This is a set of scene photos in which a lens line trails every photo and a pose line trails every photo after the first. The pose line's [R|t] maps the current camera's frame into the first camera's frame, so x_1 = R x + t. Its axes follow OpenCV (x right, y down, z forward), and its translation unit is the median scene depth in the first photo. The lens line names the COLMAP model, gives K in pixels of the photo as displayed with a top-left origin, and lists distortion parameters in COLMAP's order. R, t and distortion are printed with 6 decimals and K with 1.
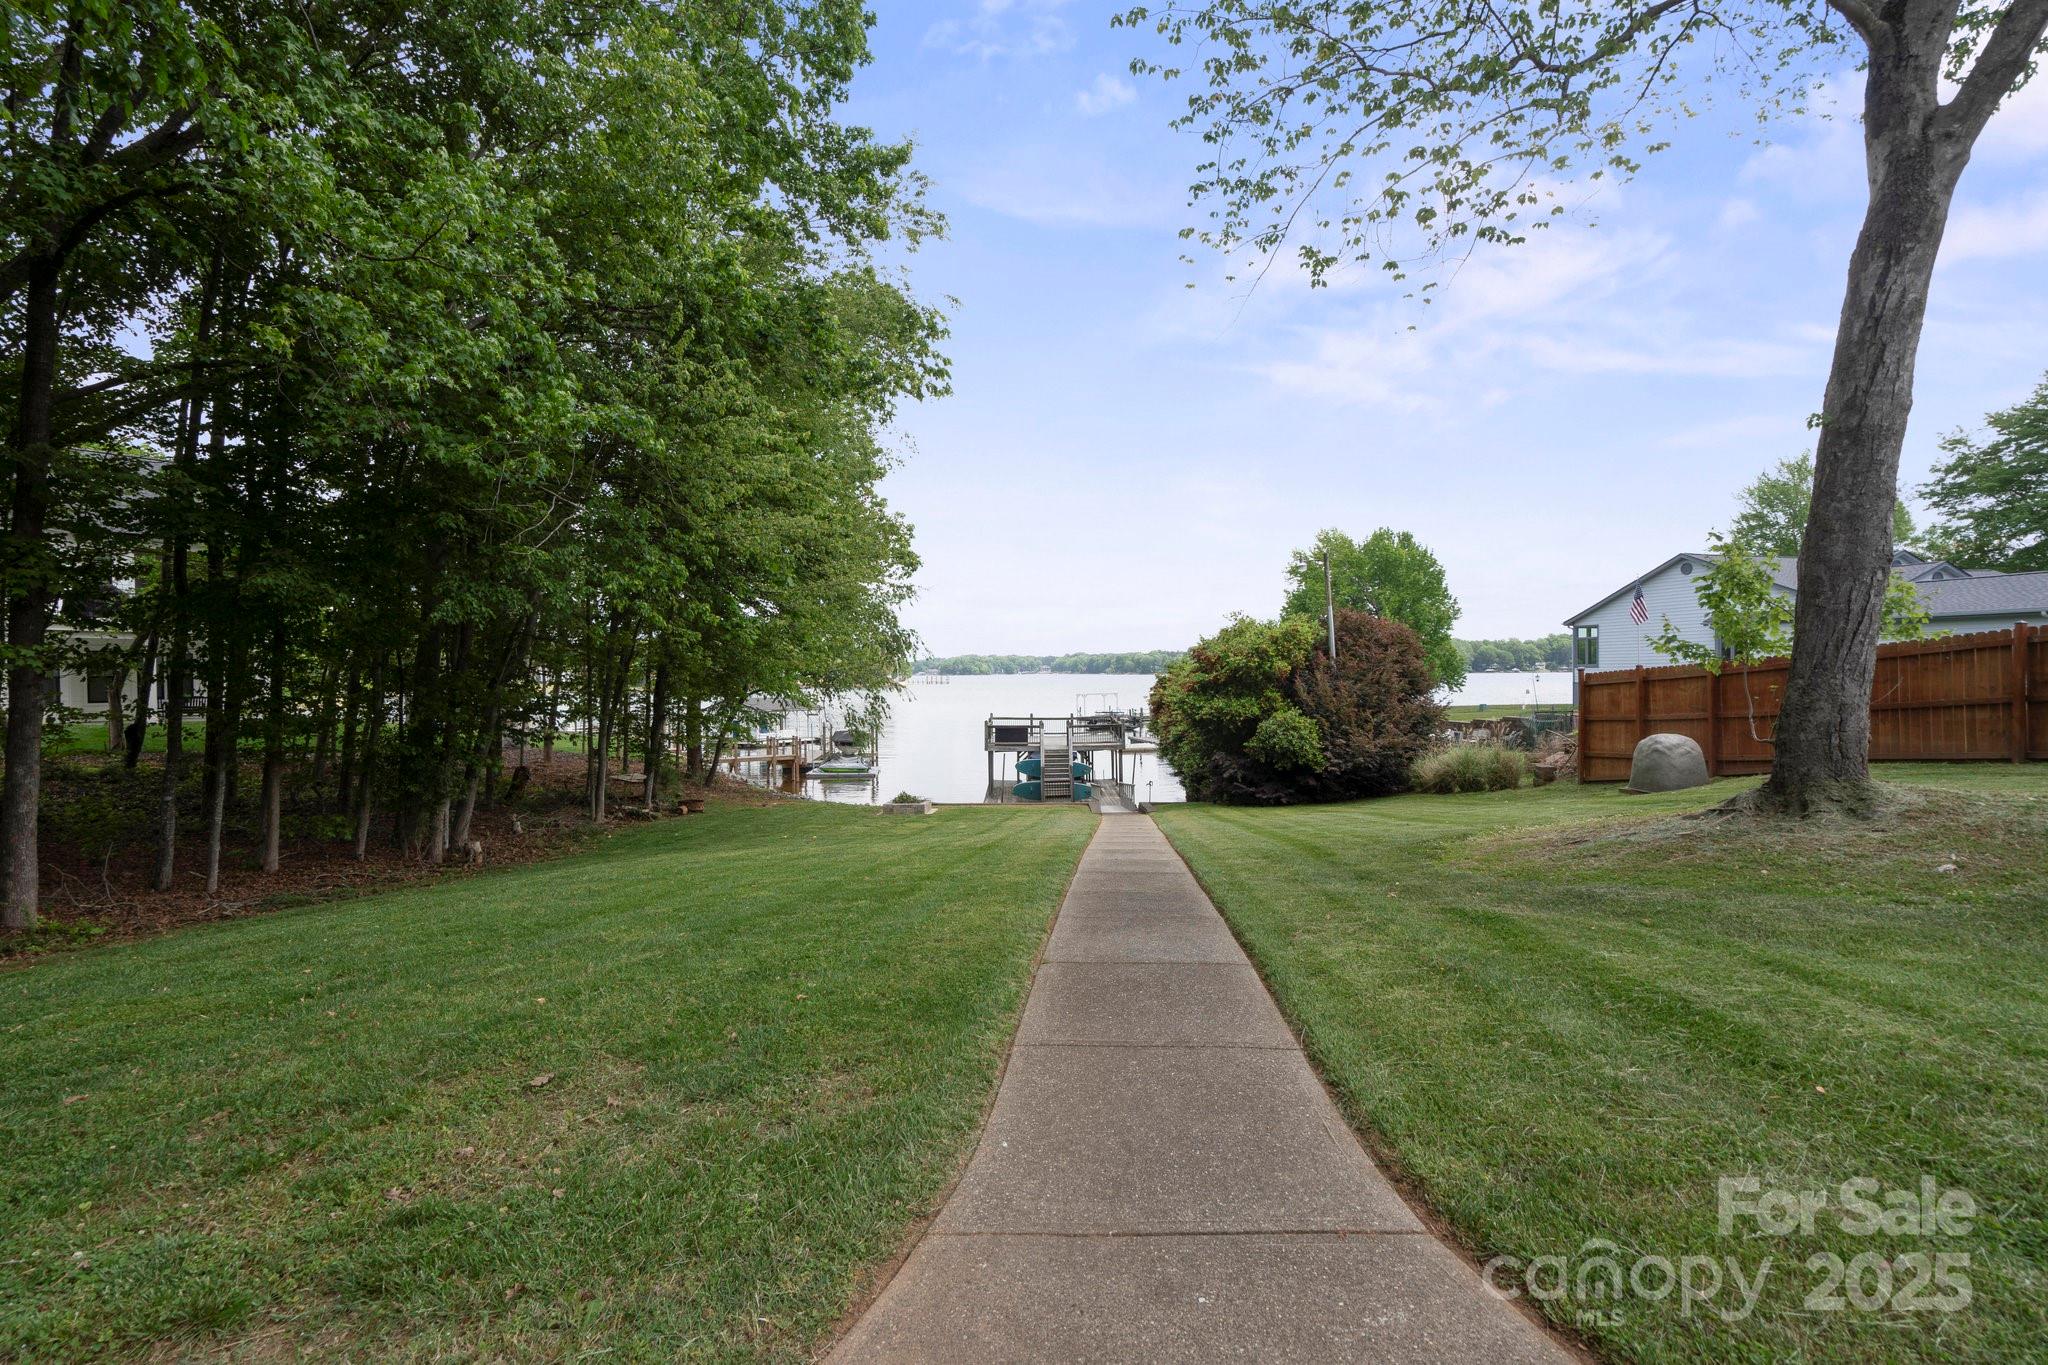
lens RADIAL K [[939.5, 0, 1024.0], [0, 939.5, 682.5], [0, 0, 1]] dist [0.001555, 0.000150]
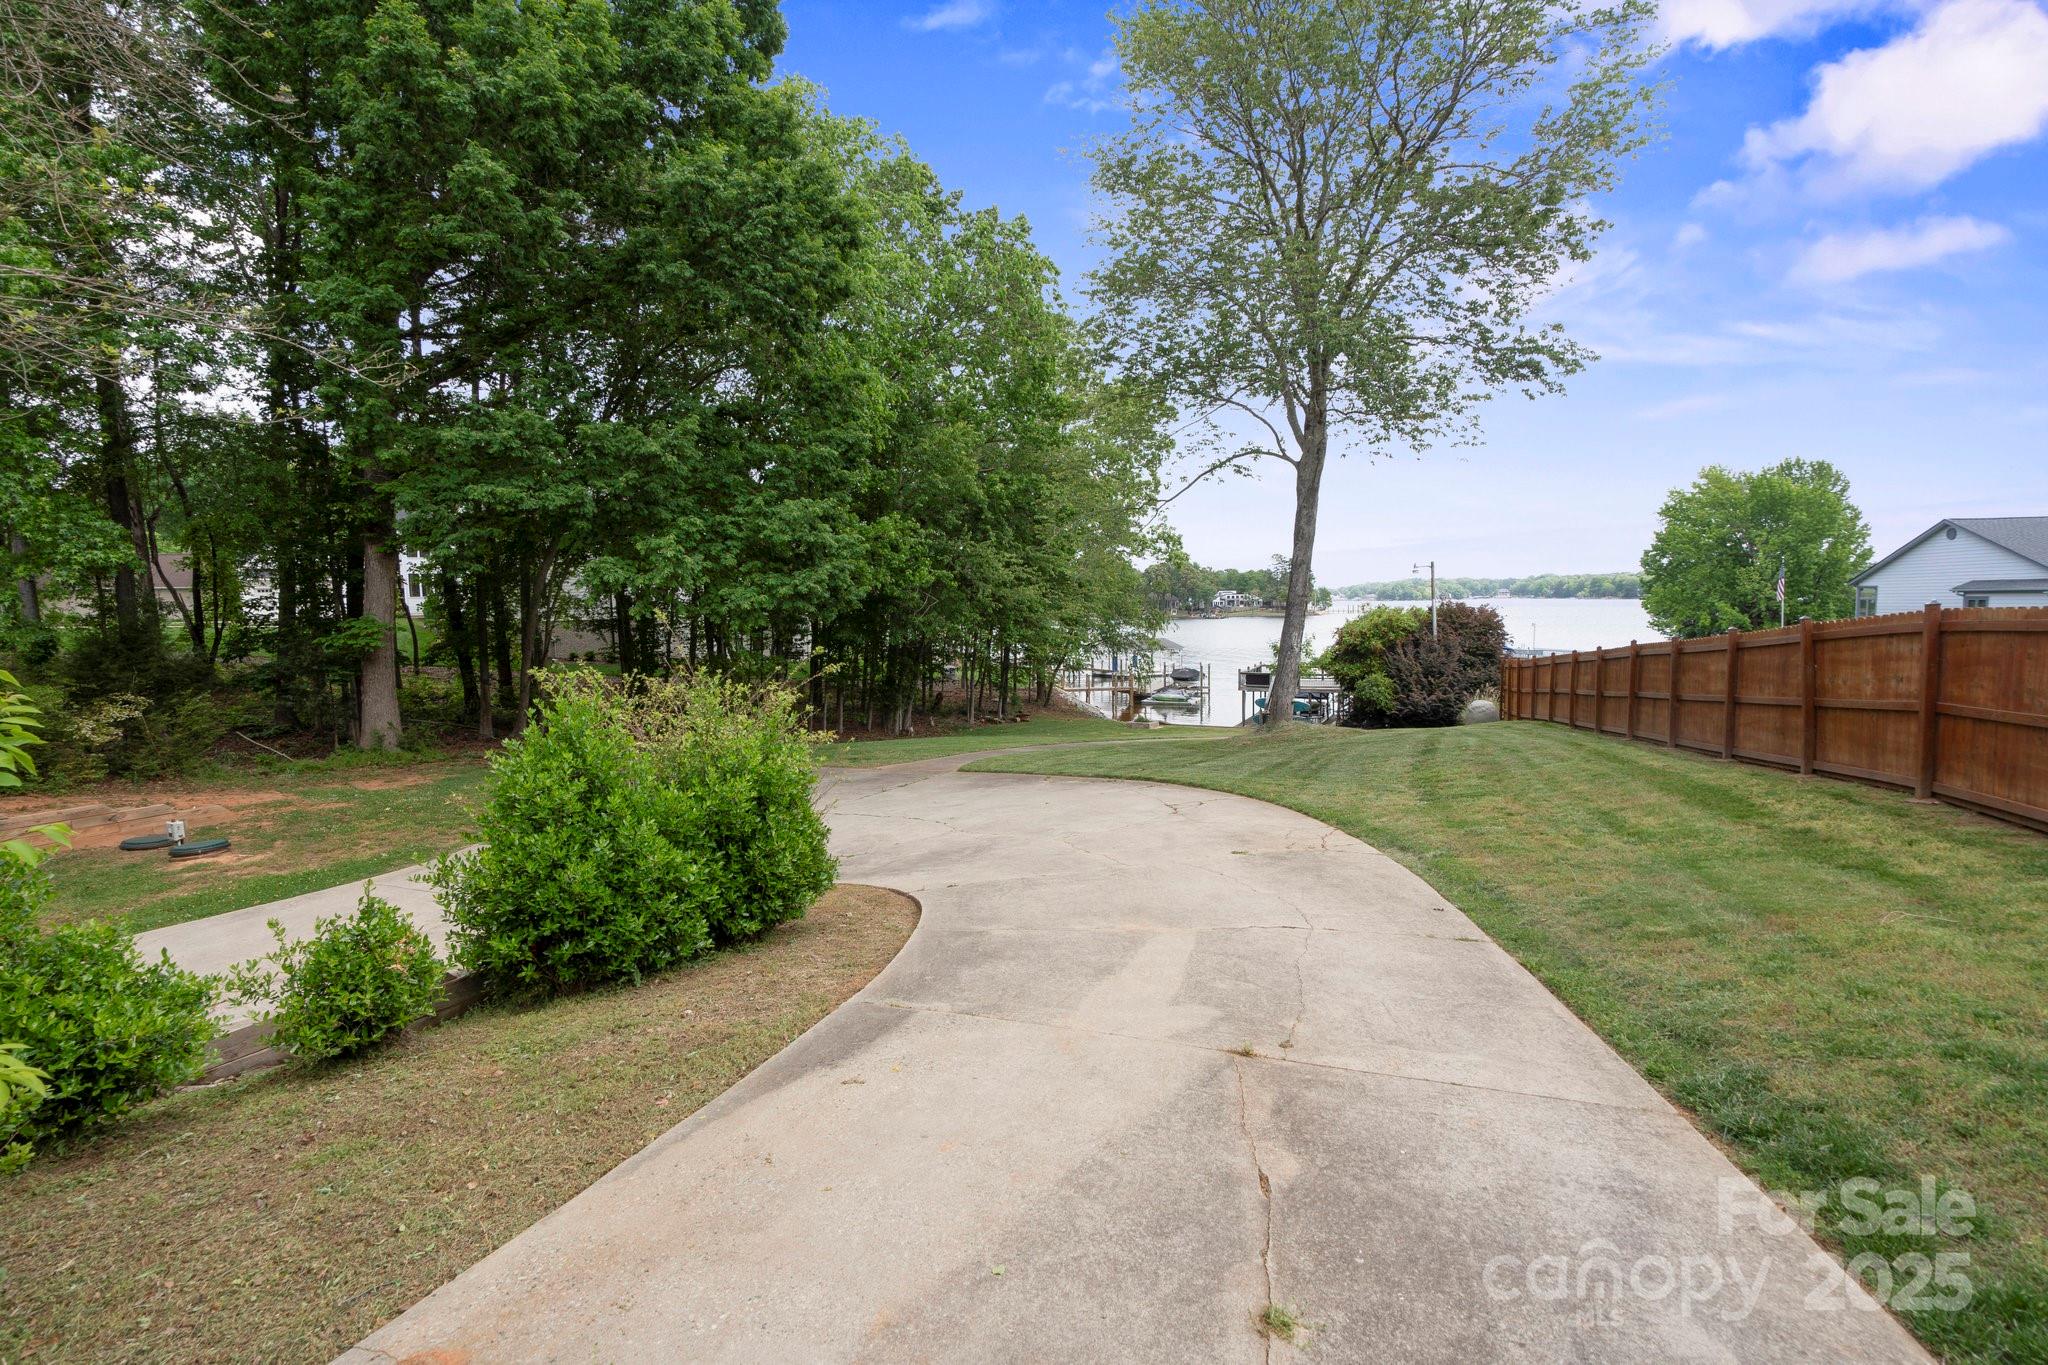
lens RADIAL K [[939.5, 0, 1024.0], [0, 939.5, 682.5], [0, 0, 1]] dist [0.001555, 0.000150]
pose [[0.899782, 0.031453, -0.435204, 0.263496], [0.003063, 0.996919, 0.078381, -0.046854], [0.436329, -0.071859, 0.896913, -0.370355]]
